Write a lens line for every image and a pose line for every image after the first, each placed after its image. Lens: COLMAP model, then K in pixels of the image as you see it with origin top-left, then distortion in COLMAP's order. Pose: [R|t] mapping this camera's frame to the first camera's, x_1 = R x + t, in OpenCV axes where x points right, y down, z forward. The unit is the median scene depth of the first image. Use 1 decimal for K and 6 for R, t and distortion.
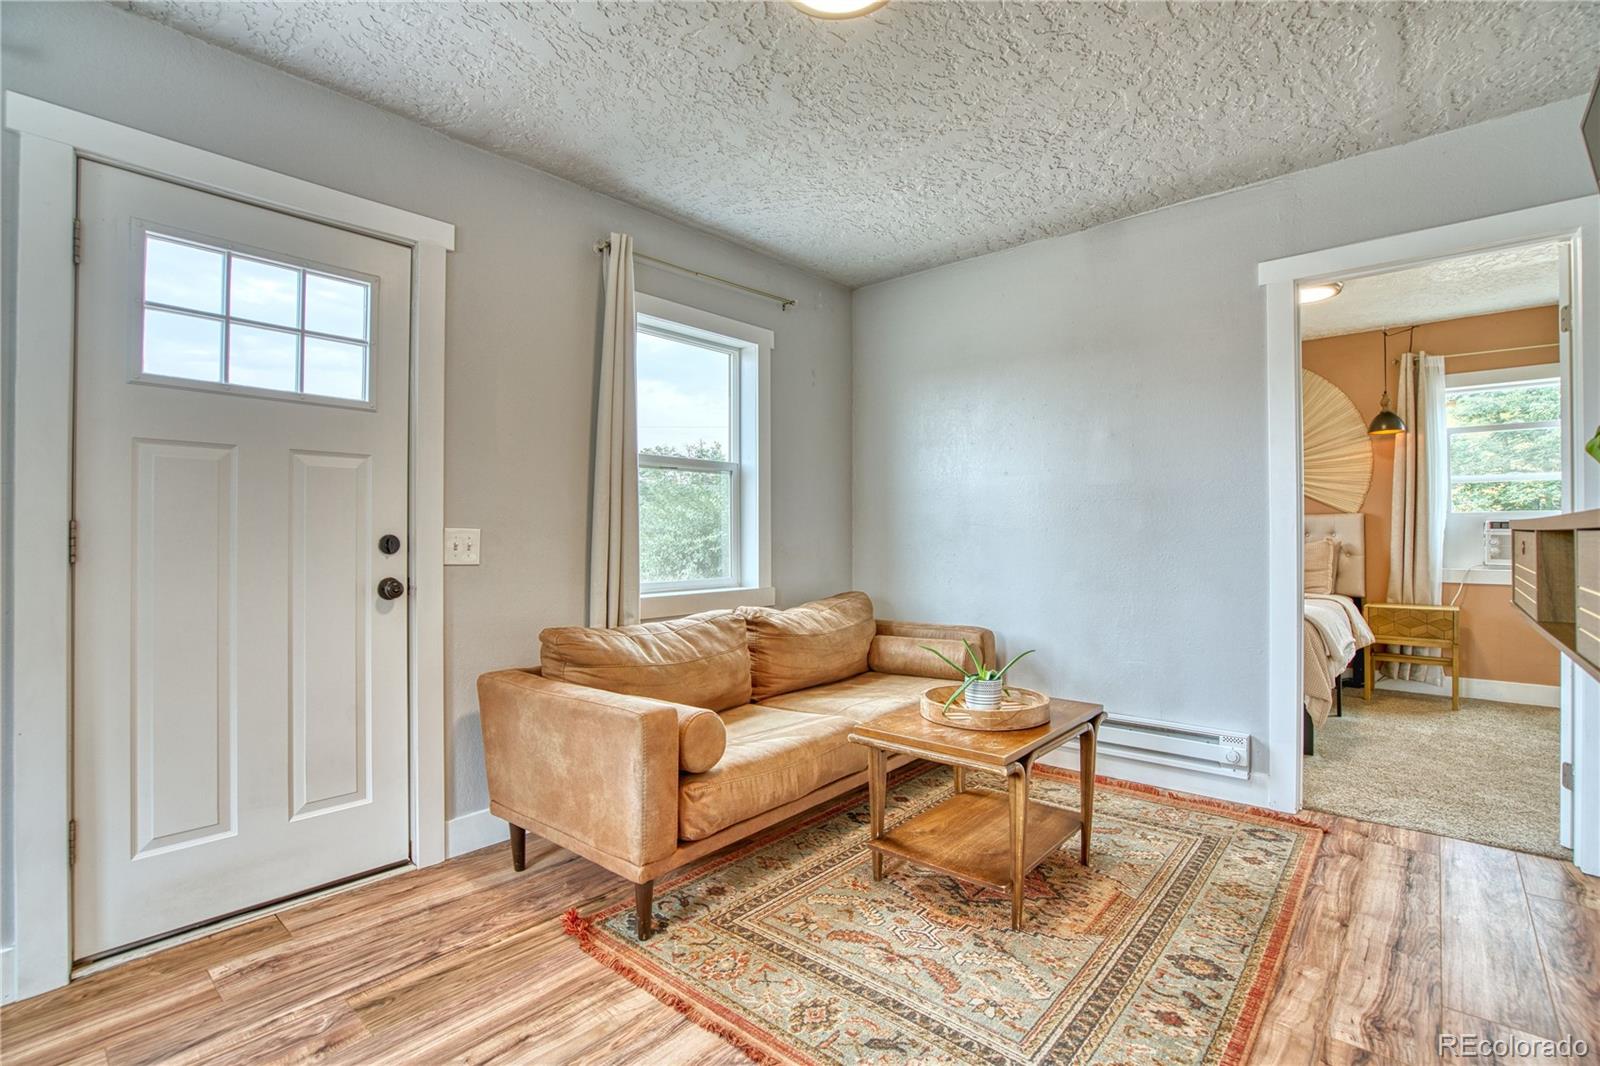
lens RADIAL K [[736.8, 0, 790.5], [0, 736.8, 534.4], [0, 0, 1]] dist [-0.040141, 0.009803]
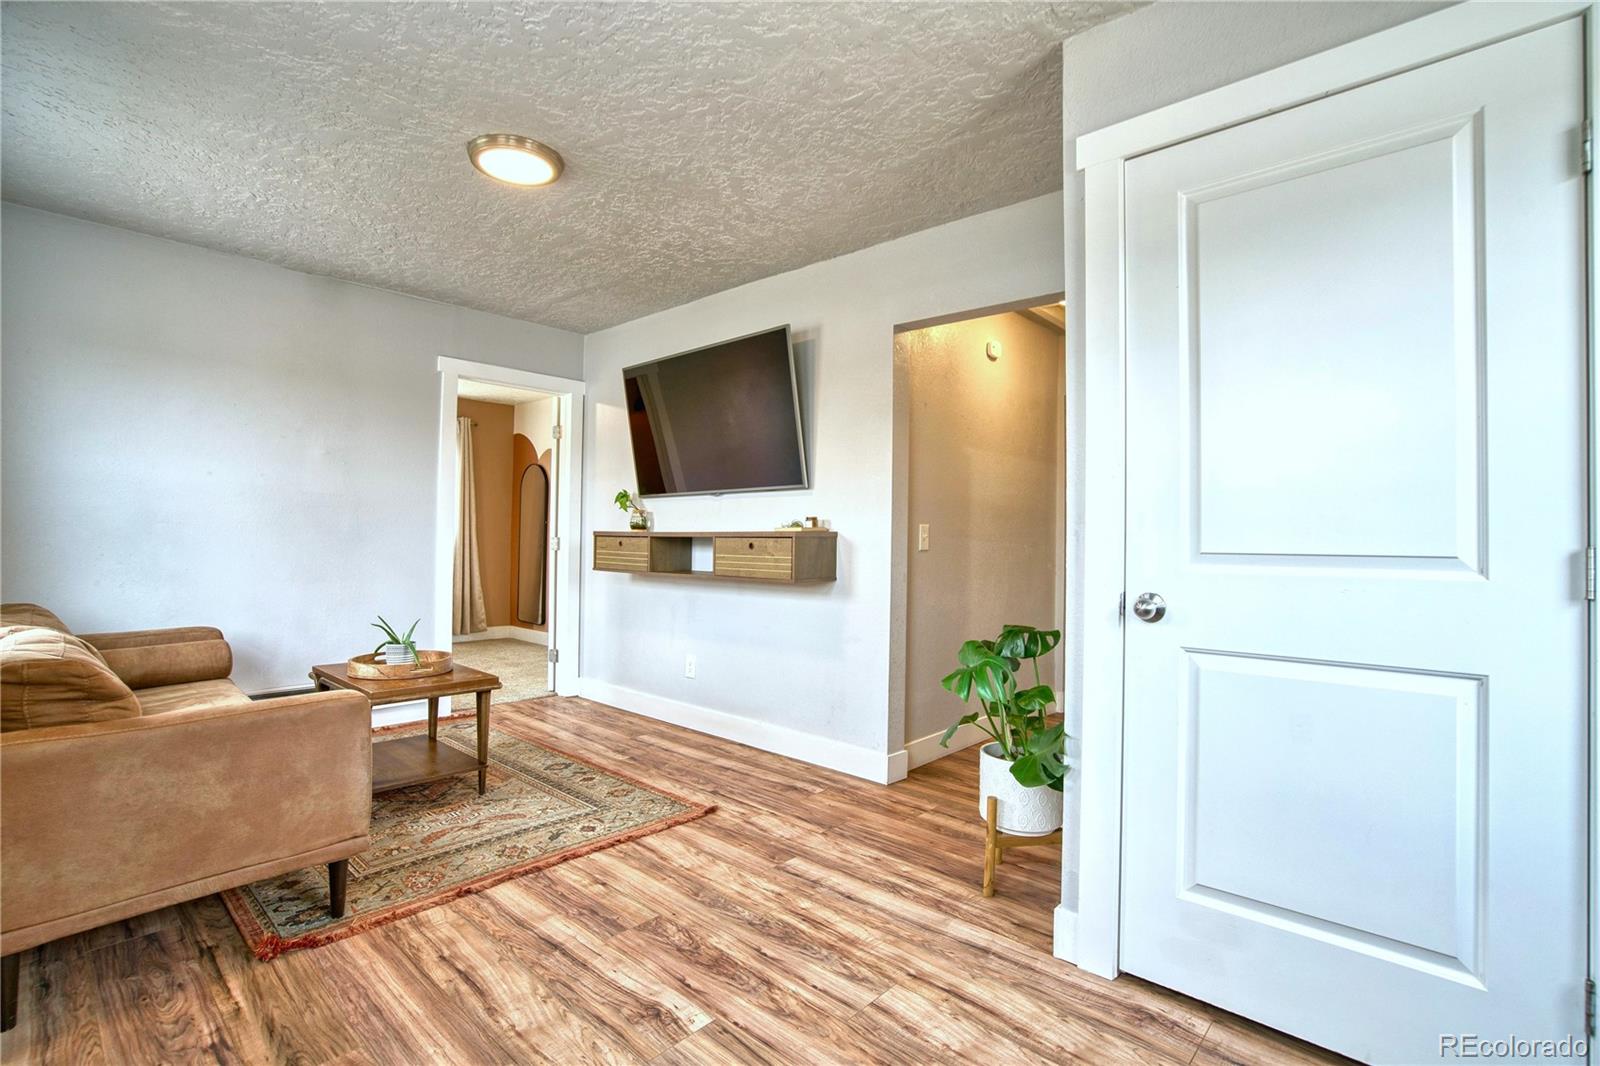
lens RADIAL K [[736.8, 0, 802.6], [0, 736.8, 536.9], [0, 0, 1]] dist [-0.040141, 0.009803]
pose [[0.012031, 0.005394, 0.999913, -1.339822], [-0.012144, 0.999912, -0.005247, 0.002154], [-0.999854, -0.012080, 0.012096, 0.342653]]
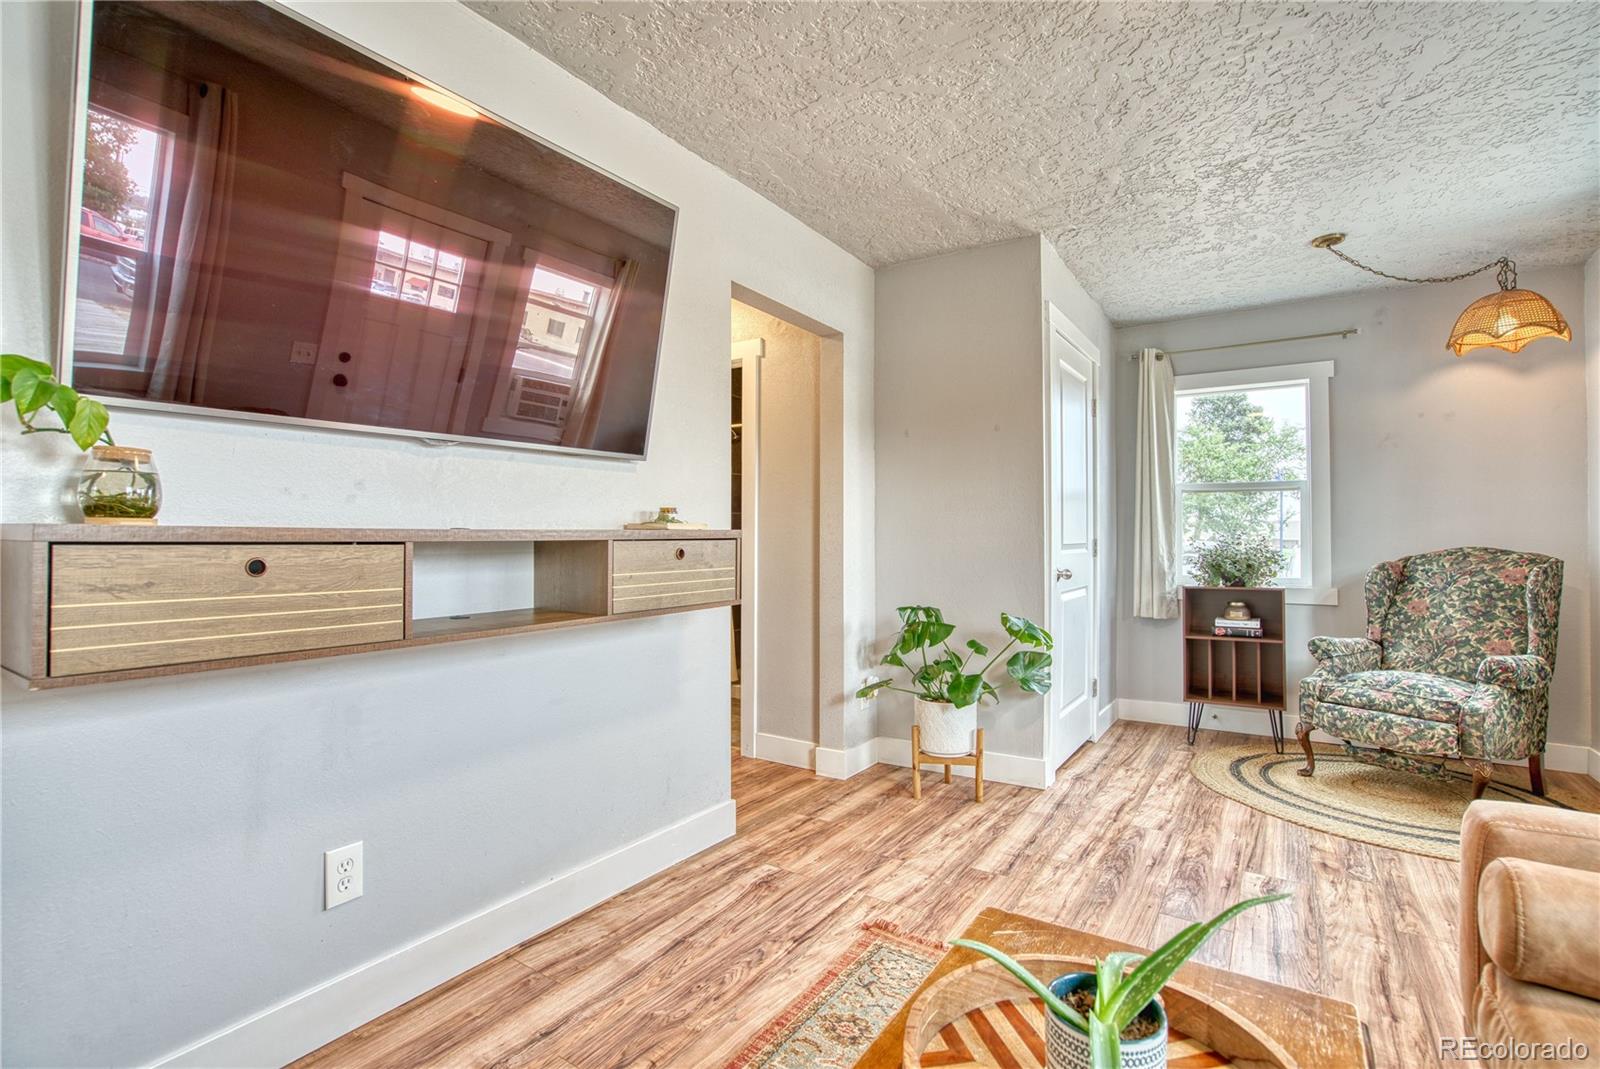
lens RADIAL K [[736.8, 0, 775.7], [0, 736.8, 513.7], [0, 0, 1]] dist [-0.040141, 0.009803]
pose [[-0.993299, -0.005415, -0.115442, 0.560951], [-0.001262, 0.999350, -0.036020, -0.006254], [0.115562, -0.035633, -0.992661, 1.680563]]
